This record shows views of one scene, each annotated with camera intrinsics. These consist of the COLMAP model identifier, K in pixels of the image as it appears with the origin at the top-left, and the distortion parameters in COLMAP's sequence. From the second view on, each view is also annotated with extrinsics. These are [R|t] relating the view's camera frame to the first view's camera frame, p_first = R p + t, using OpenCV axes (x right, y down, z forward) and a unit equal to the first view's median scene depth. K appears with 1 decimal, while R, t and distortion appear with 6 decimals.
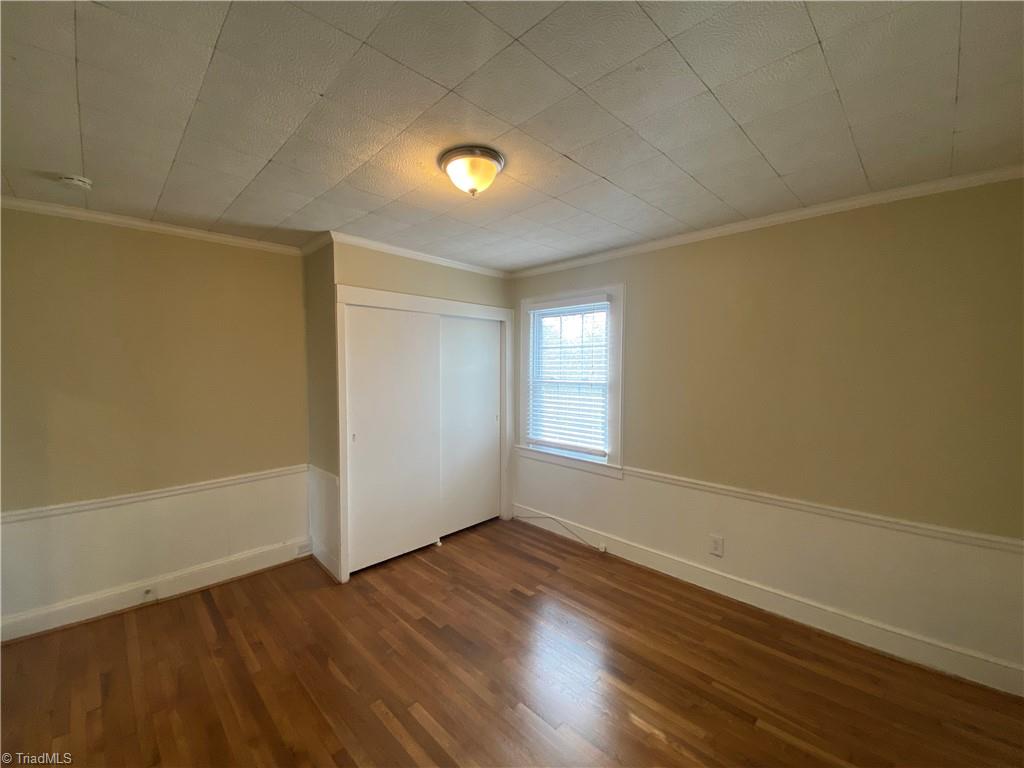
lens RADIAL K [[412.1, 0, 512.0], [0, 412.1, 384.0], [0, 0, 1]] dist [0.017986, -0.022502]
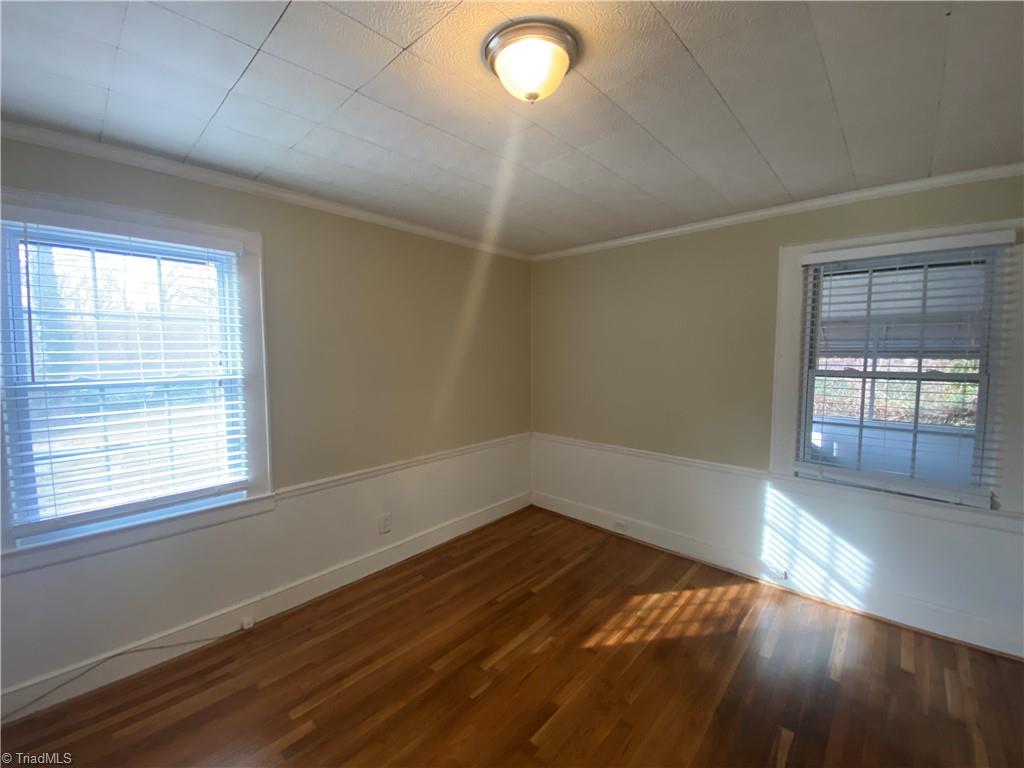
lens RADIAL K [[412.1, 0, 512.0], [0, 412.1, 384.0], [0, 0, 1]] dist [0.017986, -0.022502]
pose [[-0.040532, -0.085256, 0.995534, -0.454013], [0.047701, 0.995052, 0.087157, -0.029886], [-0.998039, 0.051021, -0.036265, 0.603787]]
